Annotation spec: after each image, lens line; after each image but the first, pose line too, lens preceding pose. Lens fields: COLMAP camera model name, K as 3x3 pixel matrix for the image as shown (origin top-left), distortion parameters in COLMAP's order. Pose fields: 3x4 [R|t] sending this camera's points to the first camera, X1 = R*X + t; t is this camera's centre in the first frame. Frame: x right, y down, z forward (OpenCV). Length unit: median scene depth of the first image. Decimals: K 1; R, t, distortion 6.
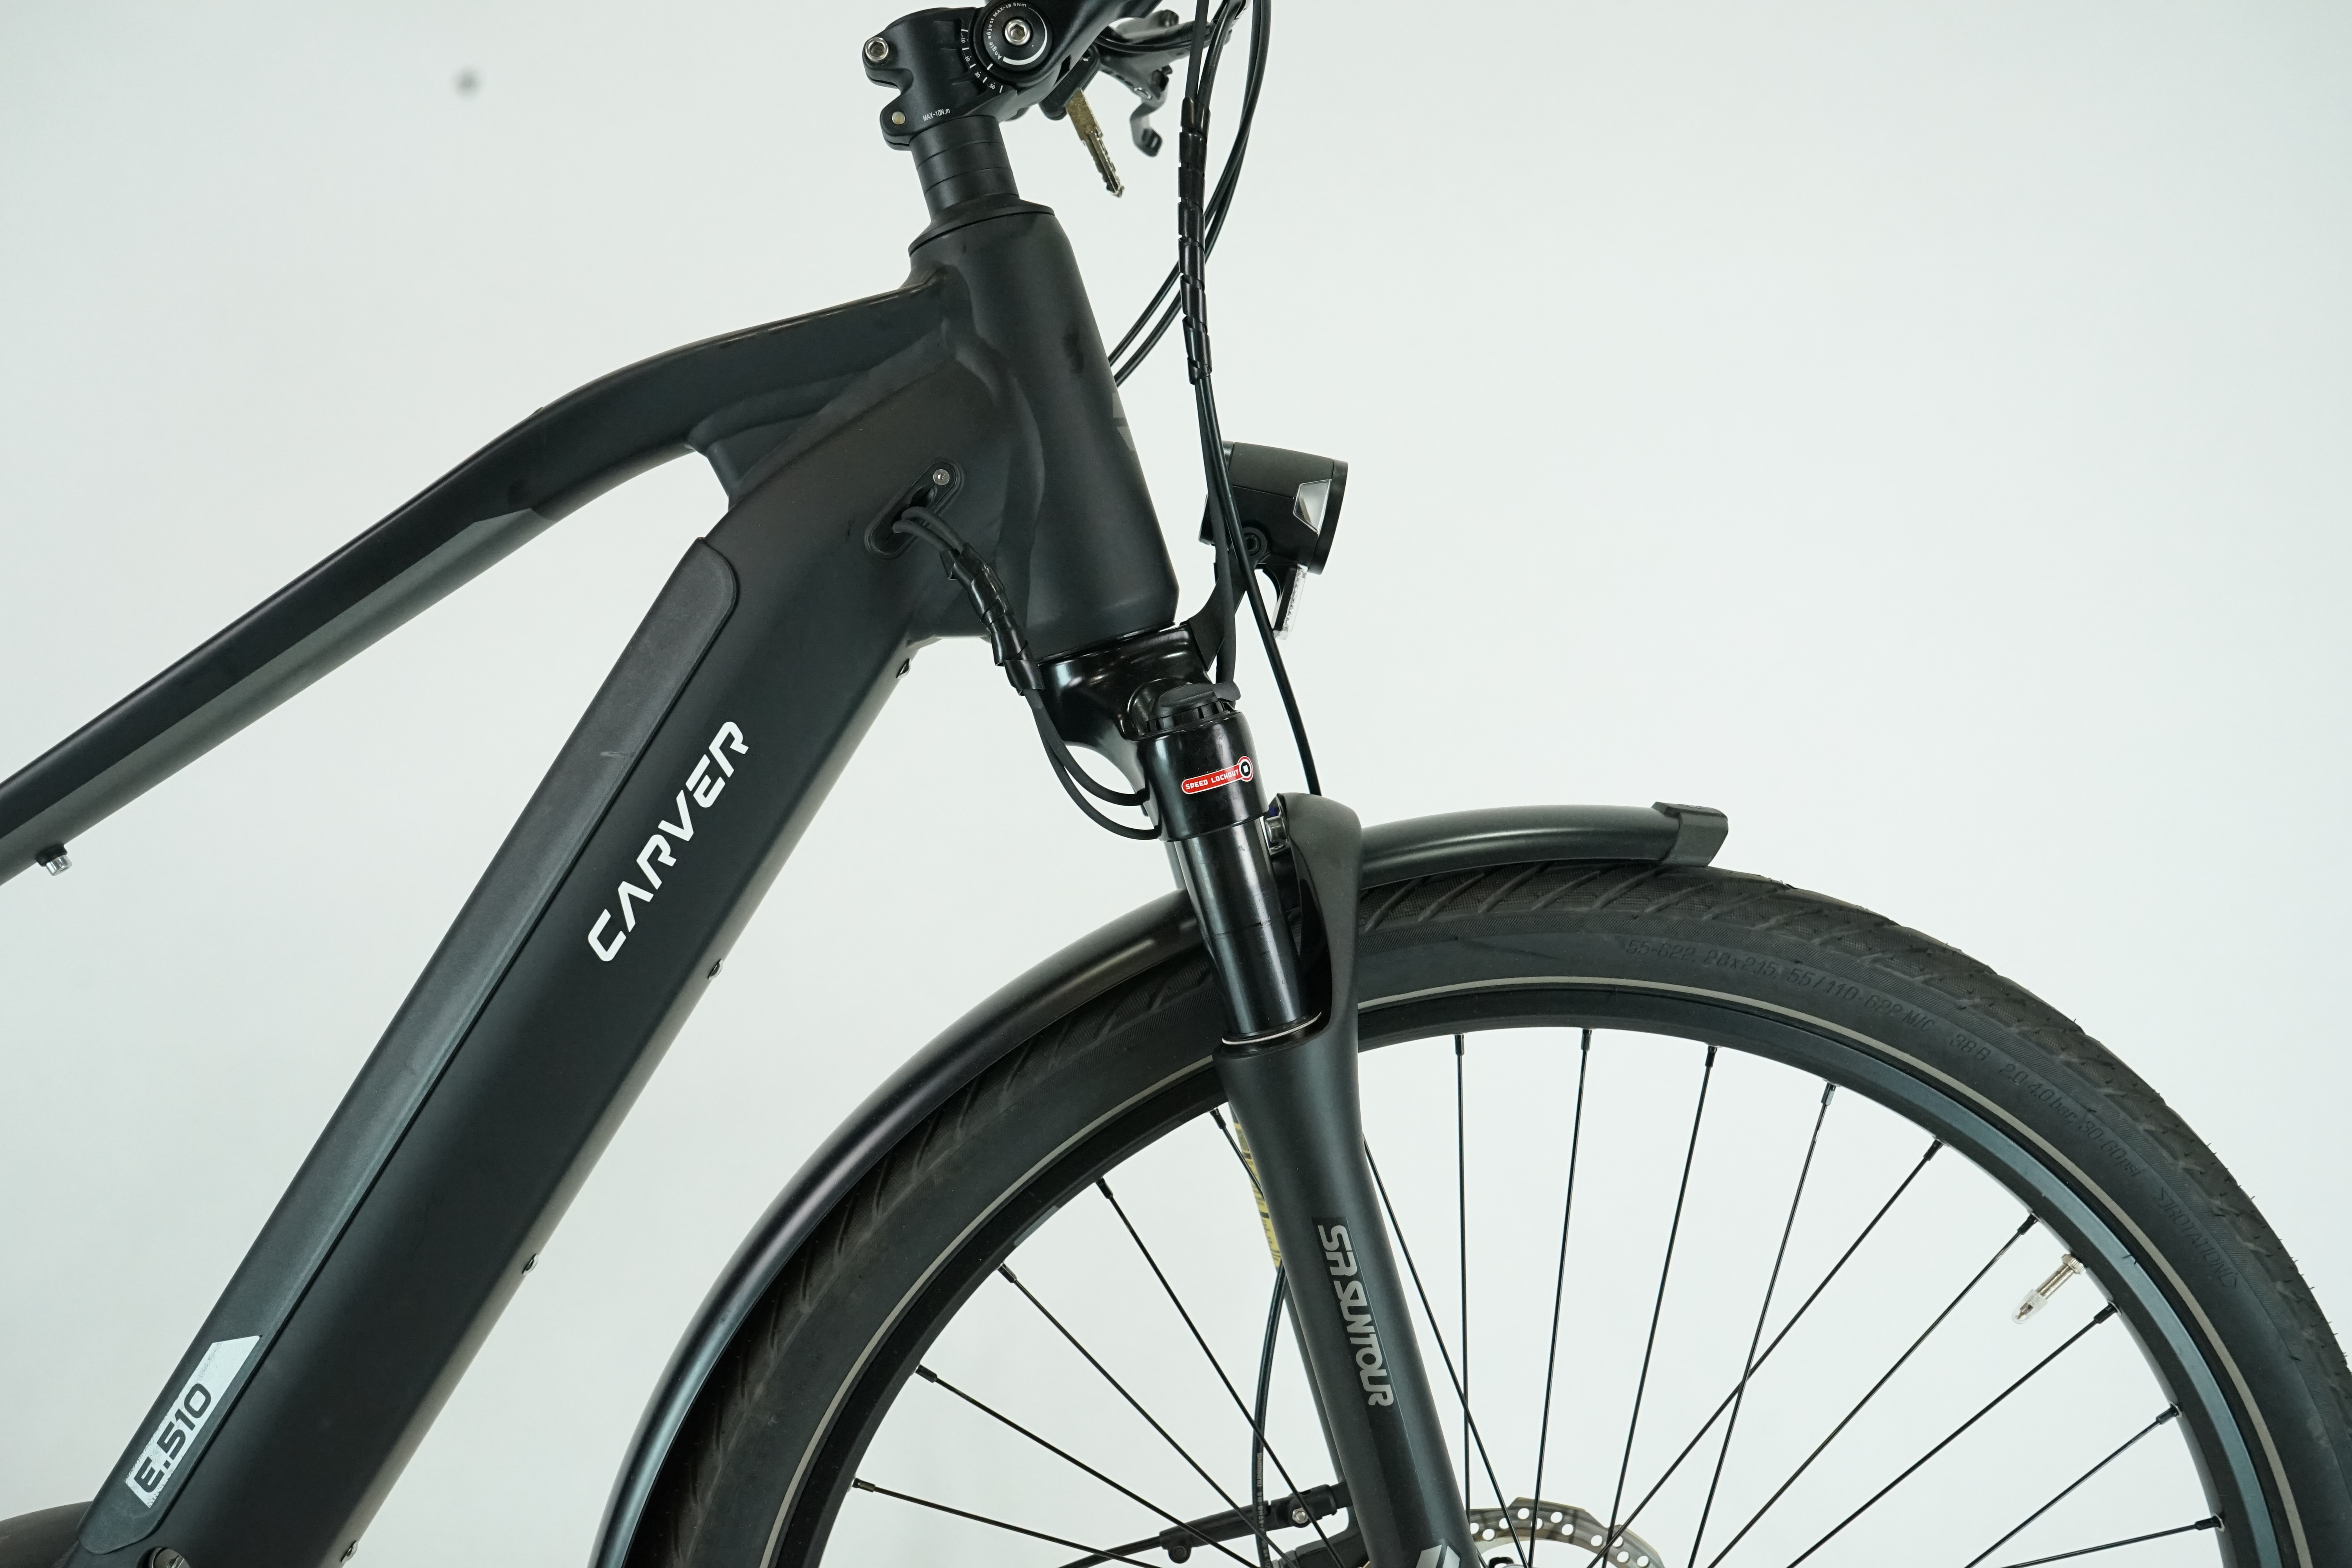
lens RADIAL K [[1895.3, 0, 1176.0], [0, 1895.3, 784.0], [0, 0, 1]] dist [0.035716, -0.000956]
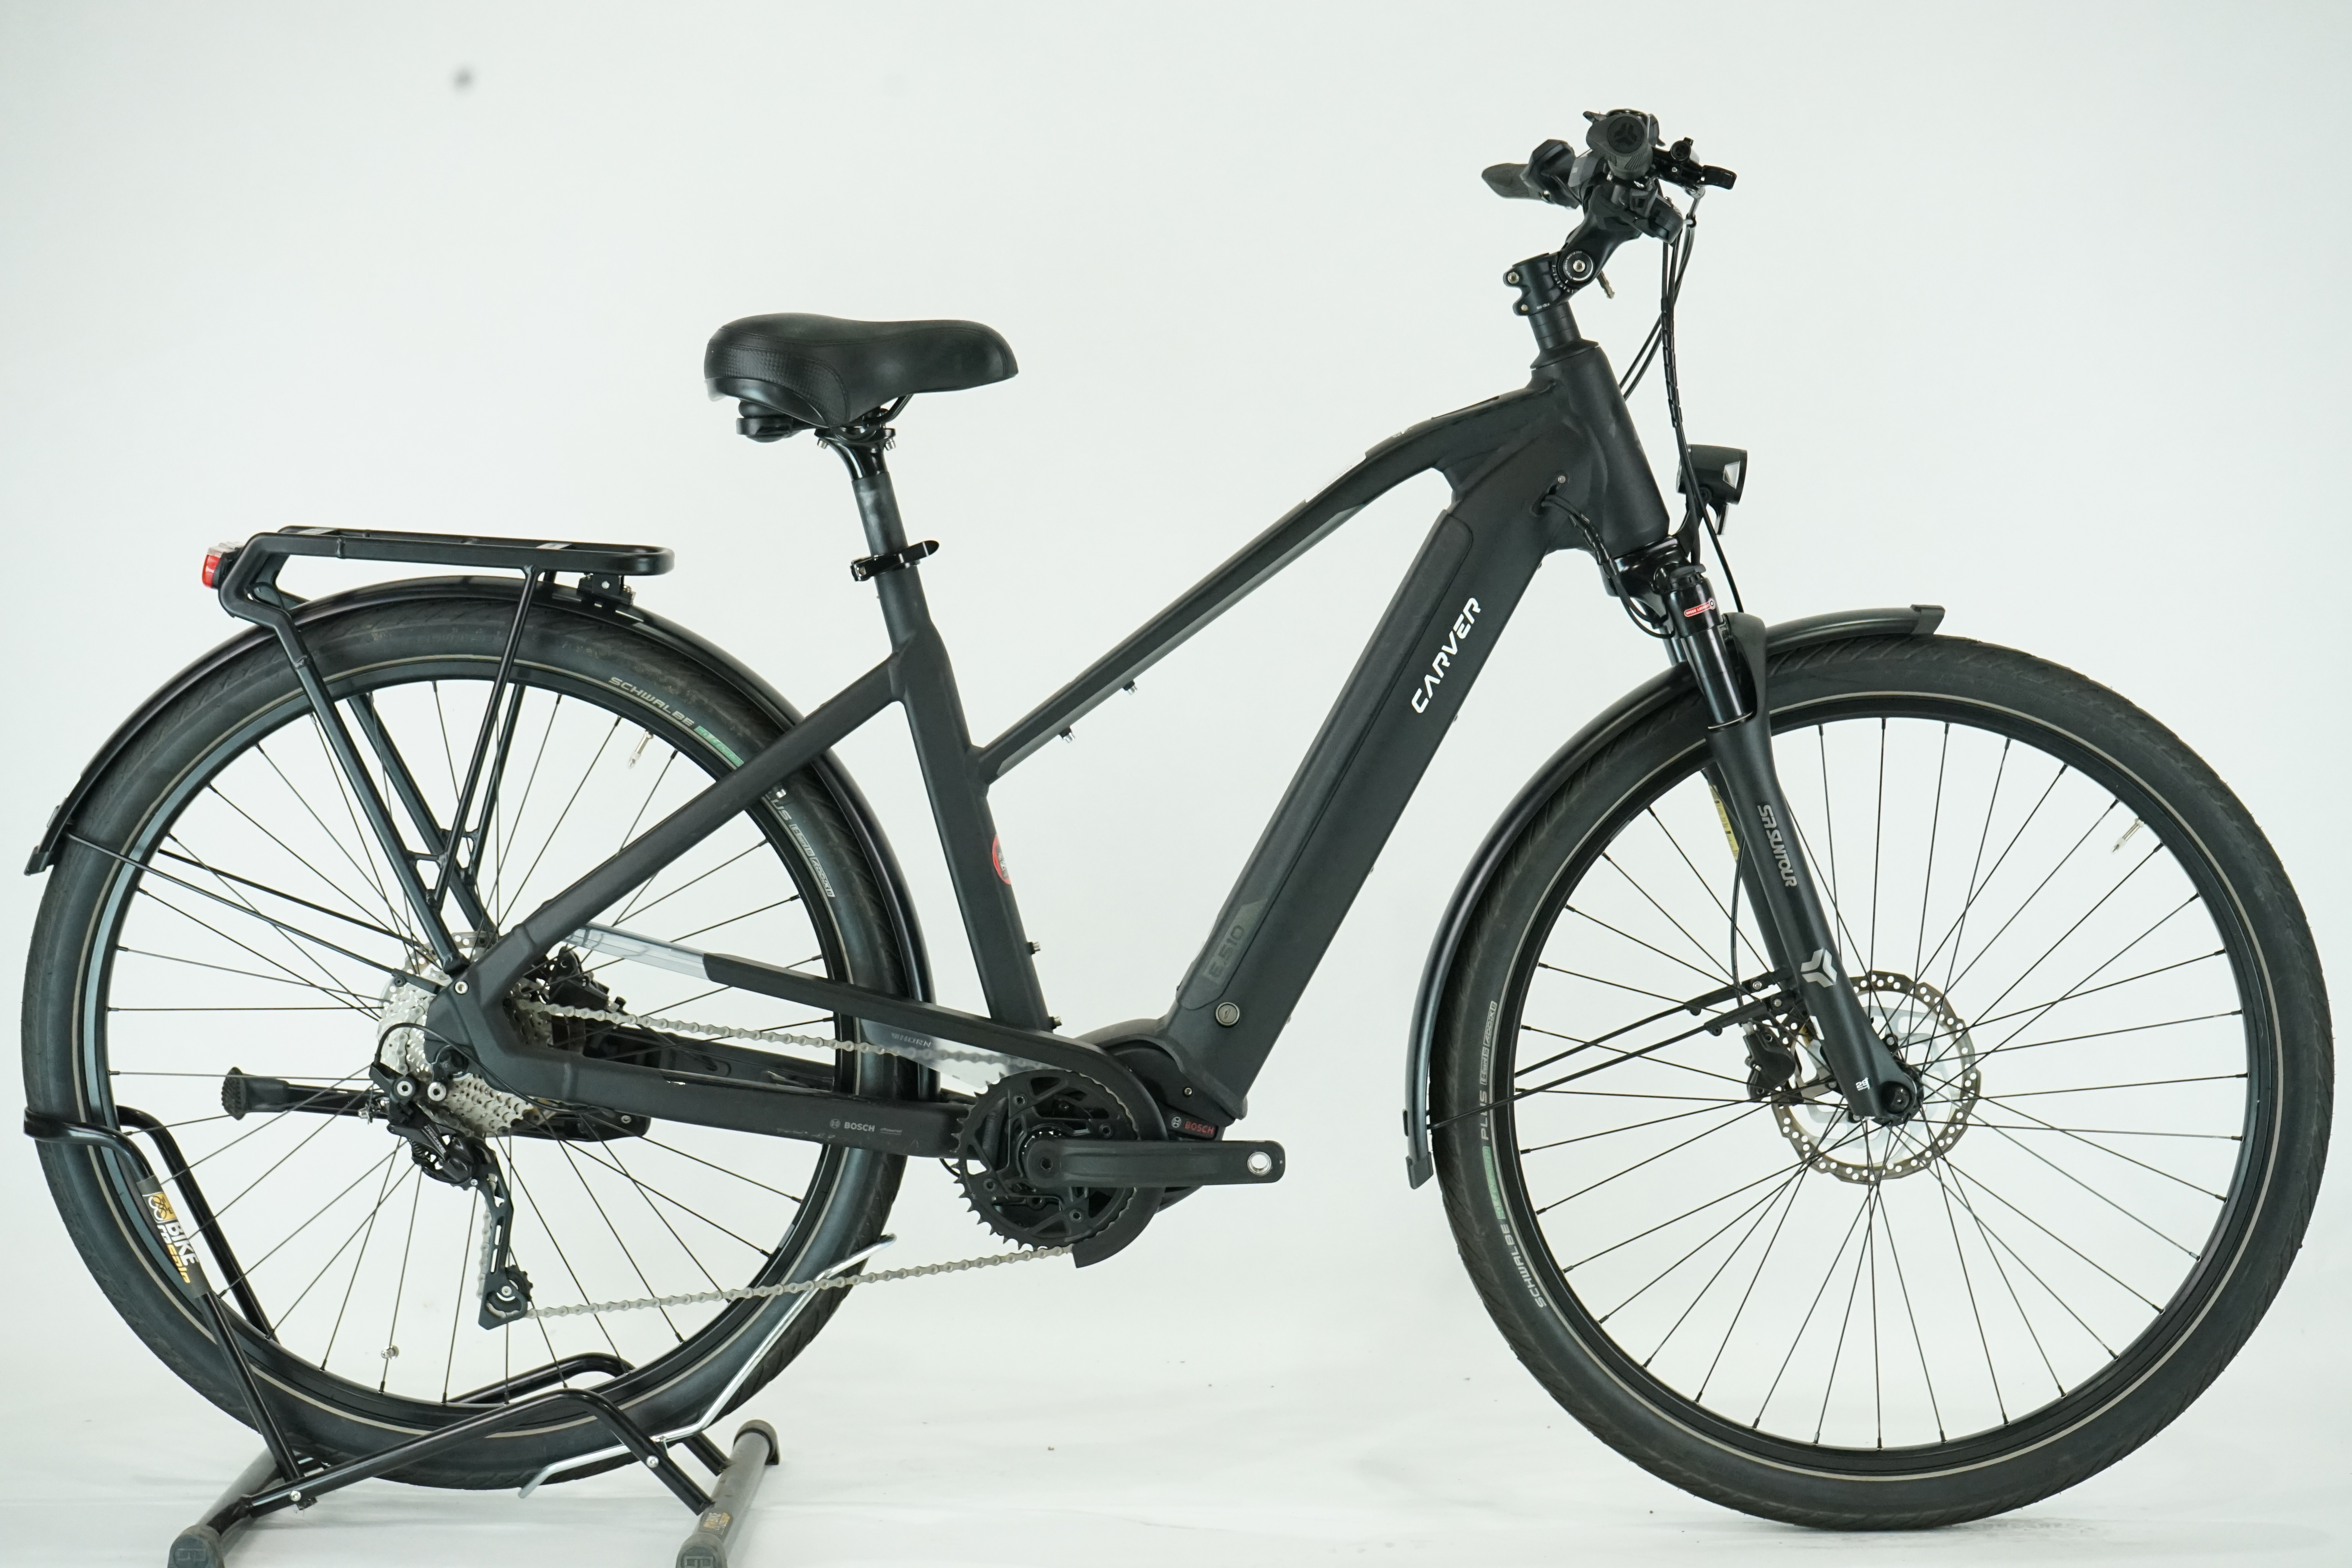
lens RADIAL K [[4359.3, 0, 1176.0], [0, 4359.3, 784.0], [0, 0, 1]] dist [0.007190, 0.044438]
pose [[0.996780, -0.068966, -0.040895, -0.363549], [0.070597, 0.996708, 0.039864, -0.041561], [0.038012, -0.042622, 0.998368, -3.810534]]
